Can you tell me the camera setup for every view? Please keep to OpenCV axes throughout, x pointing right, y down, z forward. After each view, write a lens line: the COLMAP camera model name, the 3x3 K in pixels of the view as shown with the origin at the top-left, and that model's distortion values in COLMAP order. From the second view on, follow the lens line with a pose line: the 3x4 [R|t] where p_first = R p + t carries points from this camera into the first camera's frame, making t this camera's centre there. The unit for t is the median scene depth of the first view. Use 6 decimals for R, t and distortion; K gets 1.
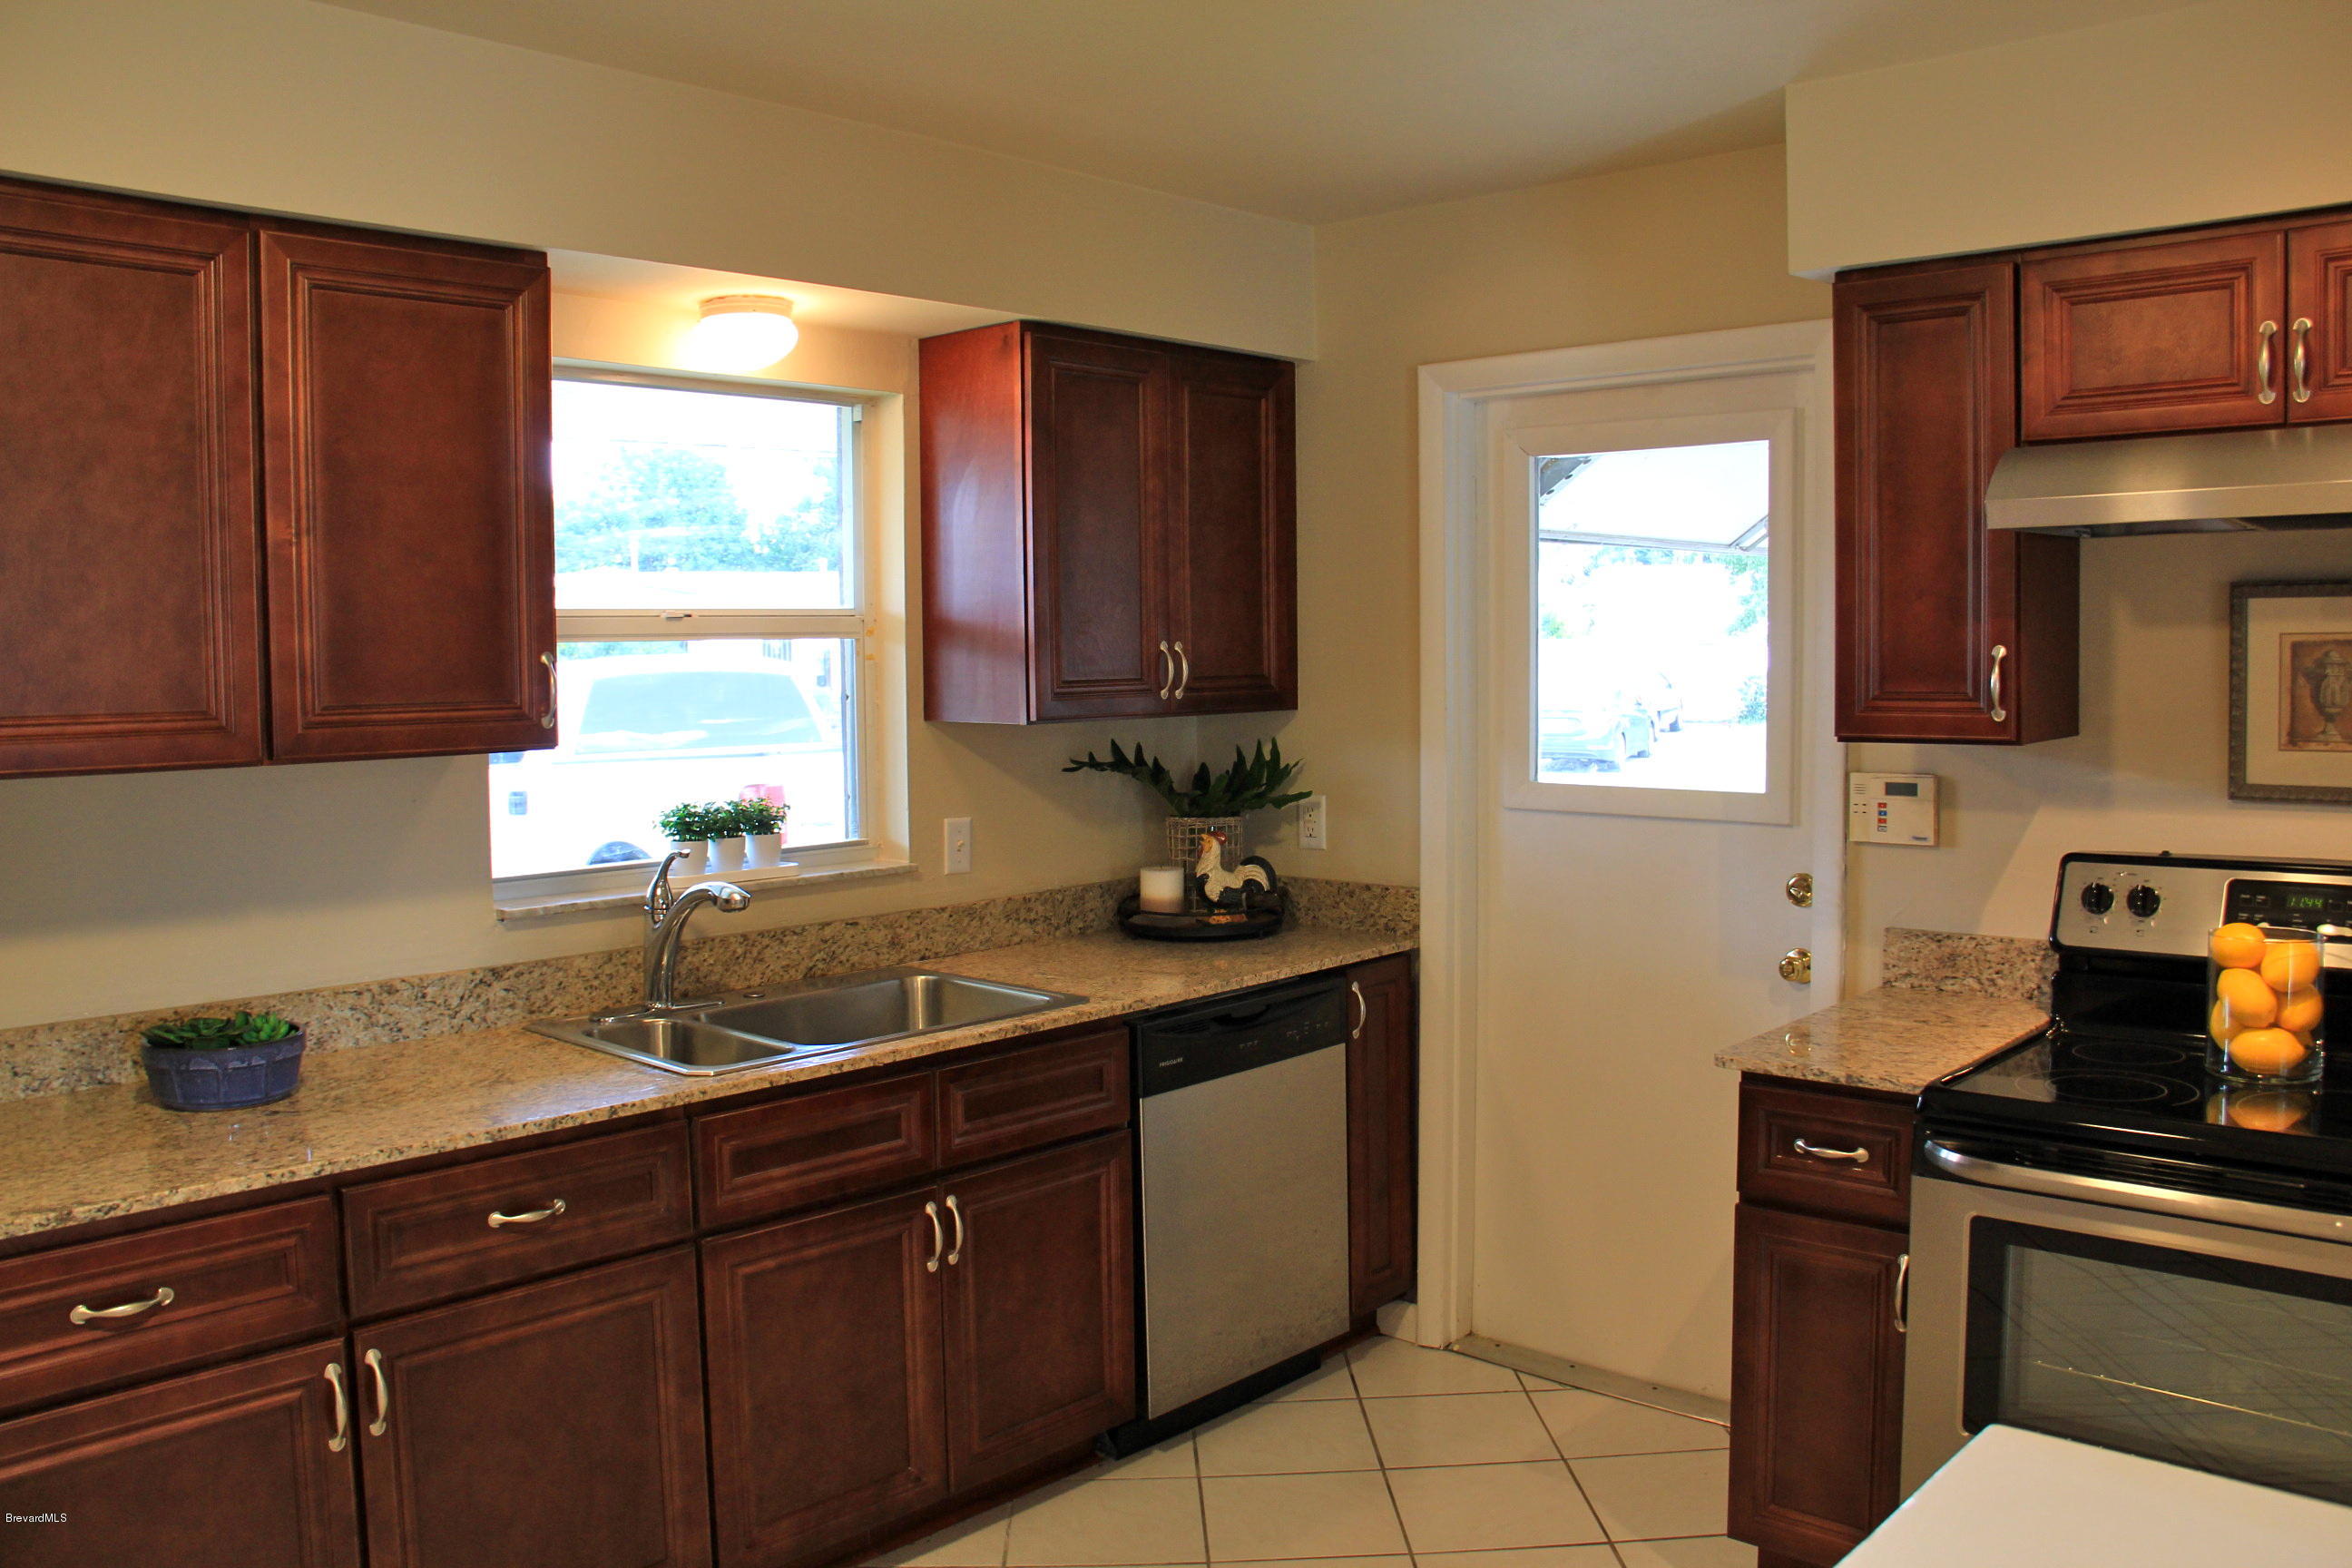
lens RADIAL K [[1907.6, 0, 1183.4], [0, 1907.6, 788.5], [0, 0, 1]] dist [-0.192667, 0.148281]
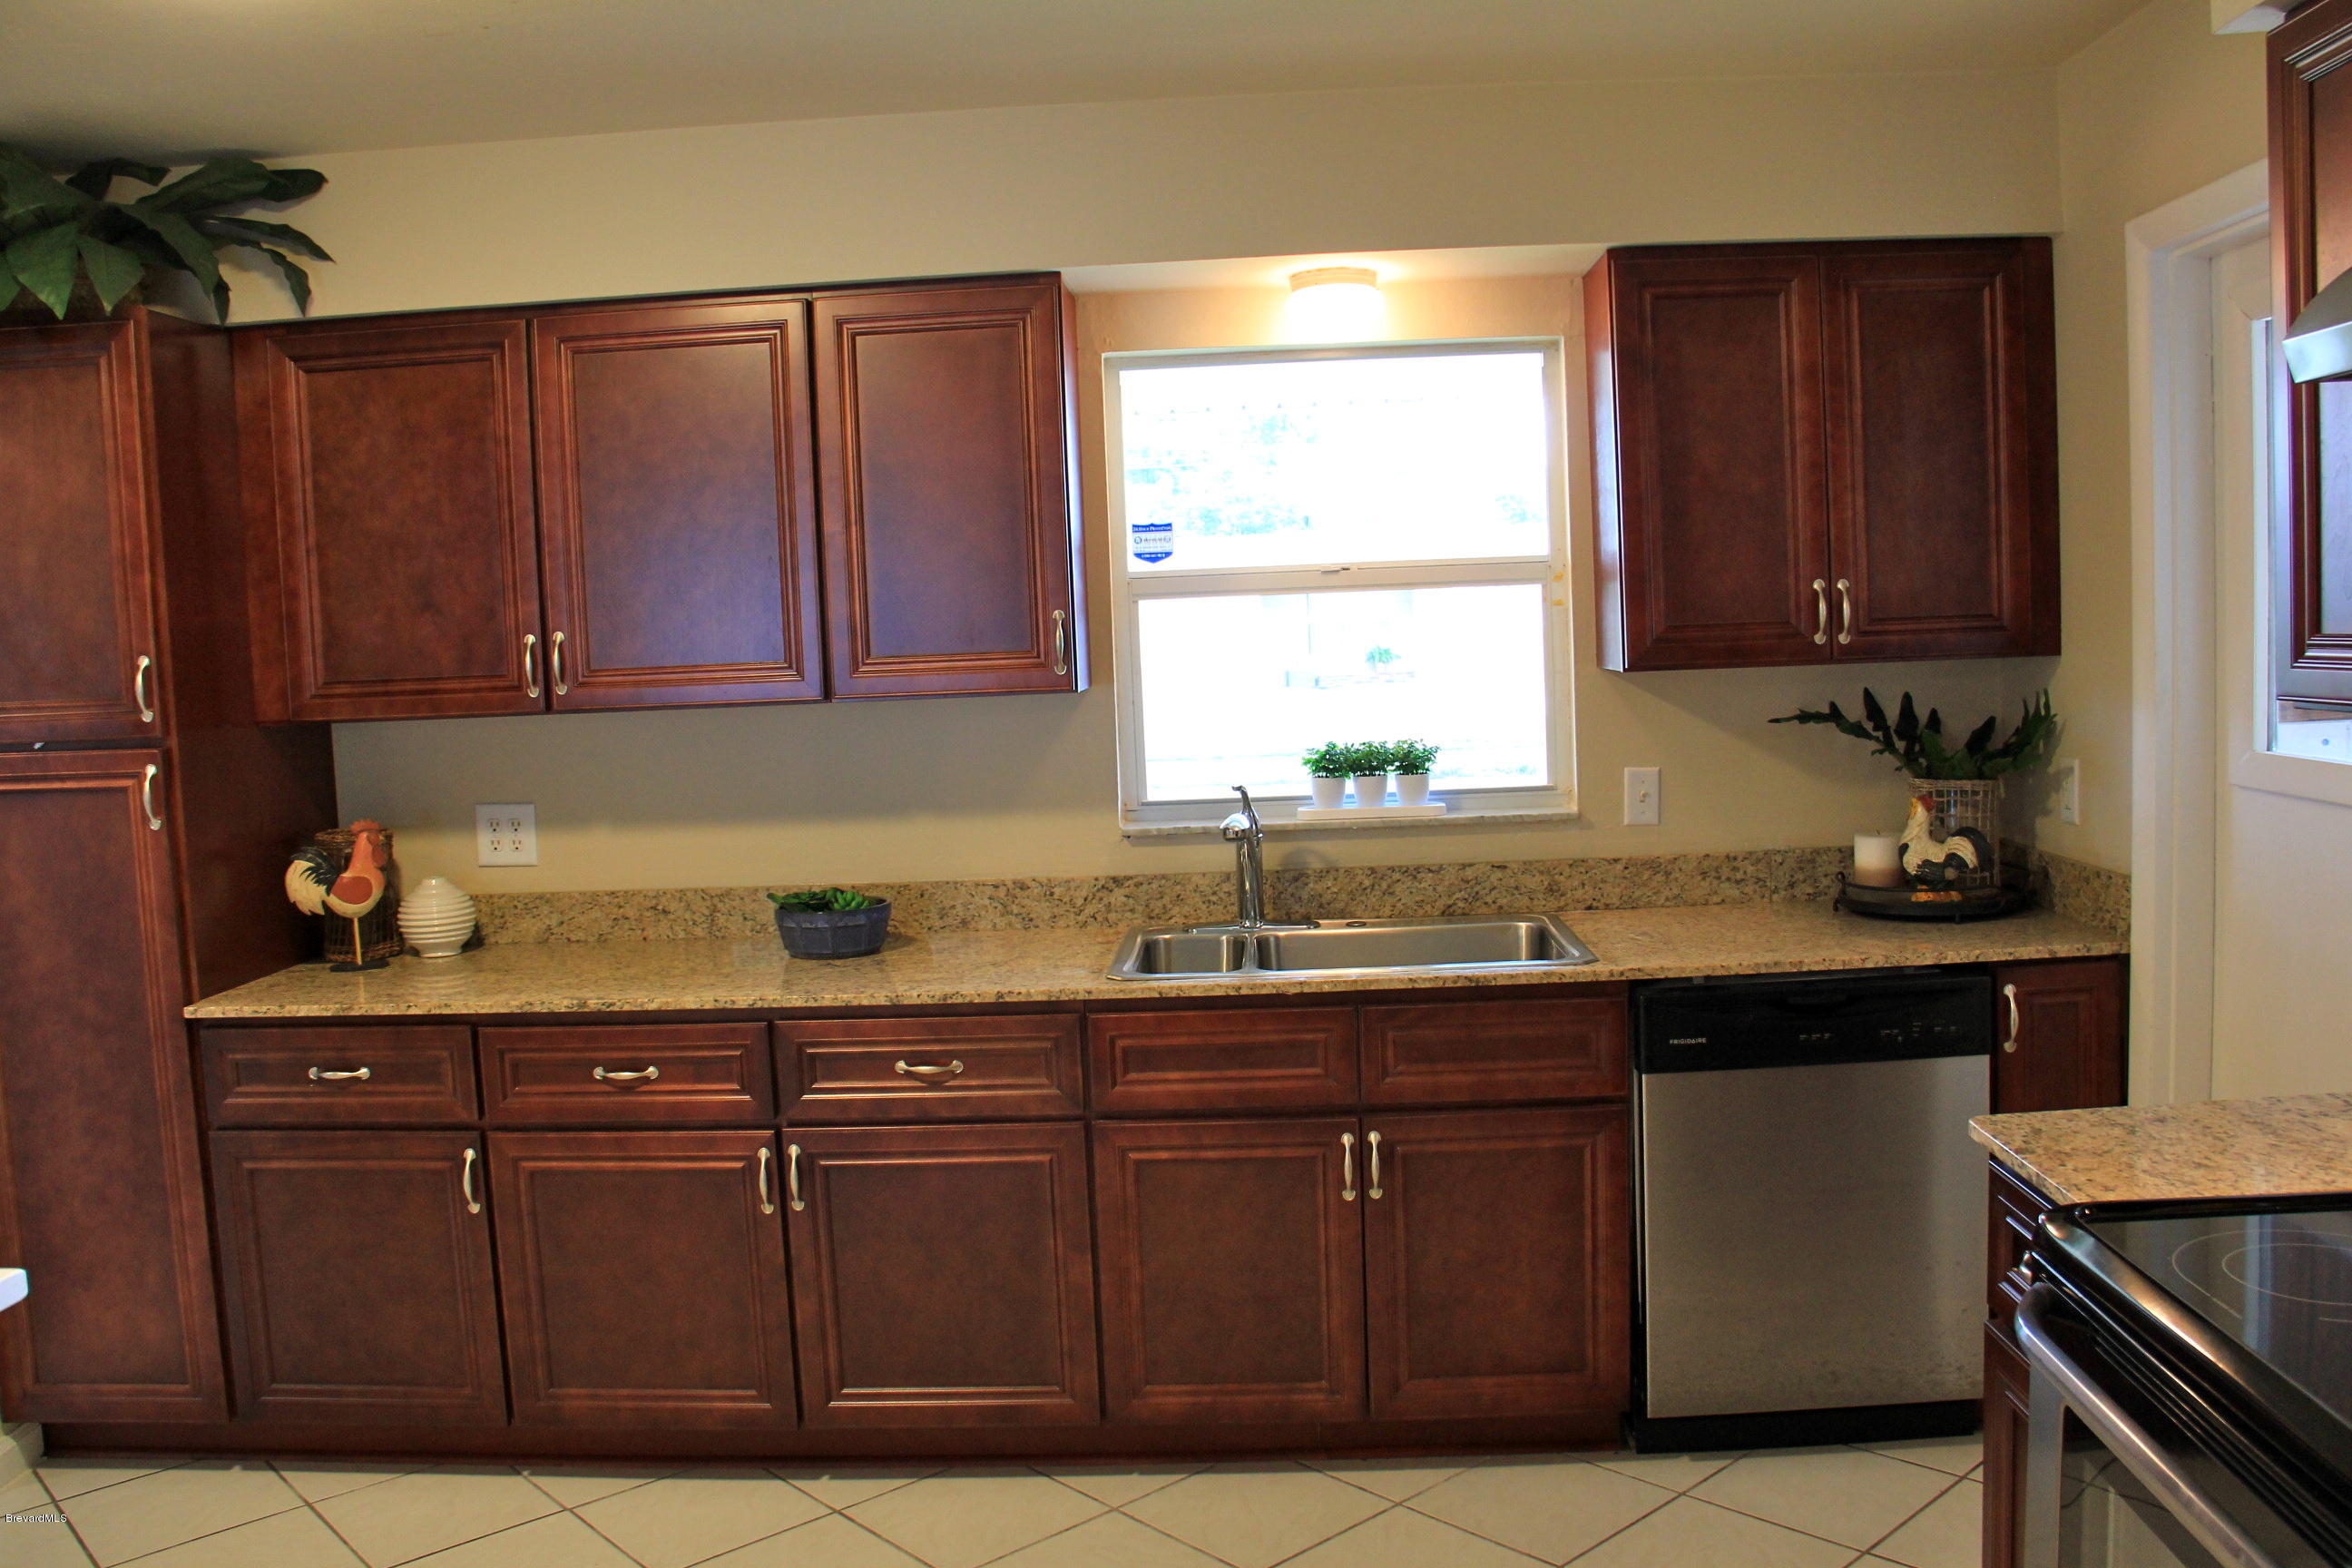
lens RADIAL K [[1907.6, 0, 1183.4], [0, 1907.6, 788.5], [0, 0, 1]] dist [-0.192667, 0.148281]
pose [[0.646649, 0.047716, -0.761294, 0.507997], [-0.022488, 0.998800, 0.043500, -0.011438], [0.762456, -0.011009, 0.646946, 0.221772]]
